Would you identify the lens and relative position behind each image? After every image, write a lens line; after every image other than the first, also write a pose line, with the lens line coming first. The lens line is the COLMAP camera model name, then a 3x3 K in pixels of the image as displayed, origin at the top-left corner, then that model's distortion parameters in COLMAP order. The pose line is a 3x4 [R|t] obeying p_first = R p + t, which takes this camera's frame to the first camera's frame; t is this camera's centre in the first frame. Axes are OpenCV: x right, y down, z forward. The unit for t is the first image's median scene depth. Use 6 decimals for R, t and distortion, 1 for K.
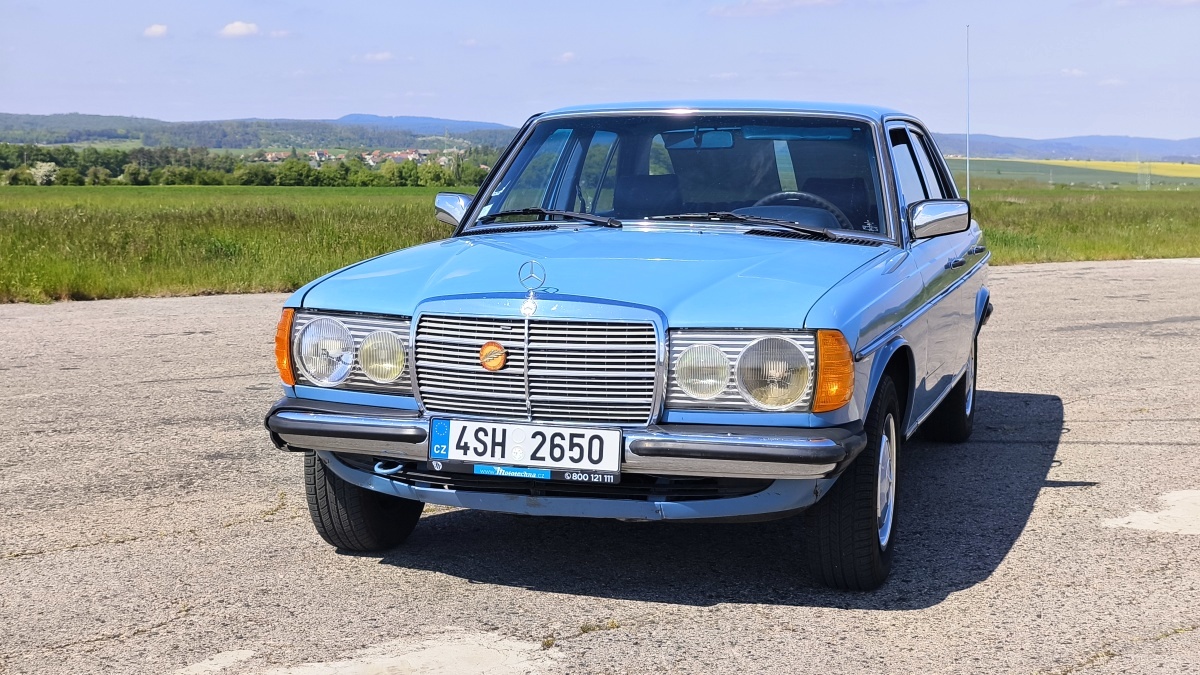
lens RADIAL K [[1793.6, 0, 602.1], [0, 1793.6, 338.2], [0, 0, 1]] dist [0.038252, 0.000000]
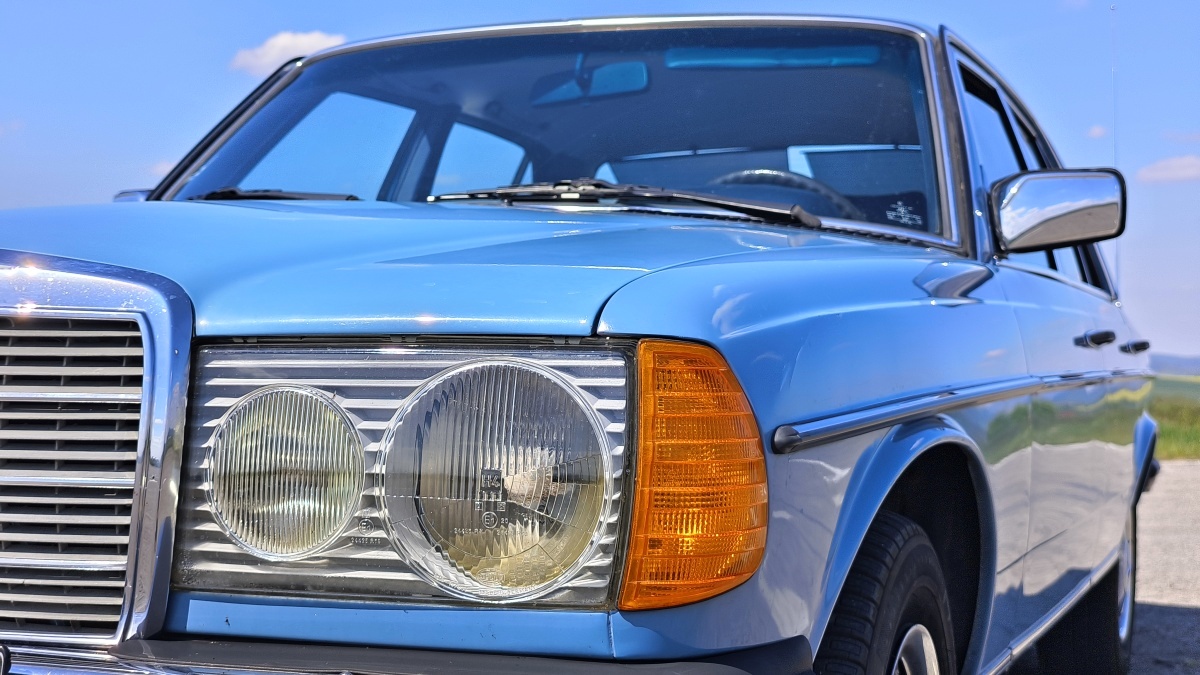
lens RADIAL K [[1793.6, 0, 612.5], [0, 1793.6, 329.1], [0, 0, 1]] dist [0.038252, 0.000000]
pose [[0.997377, 0.011688, -0.071433, 0.135368], [-0.020457, 0.992159, -0.123294, 0.031098], [0.069432, 0.124432, 0.989796, 0.680783]]
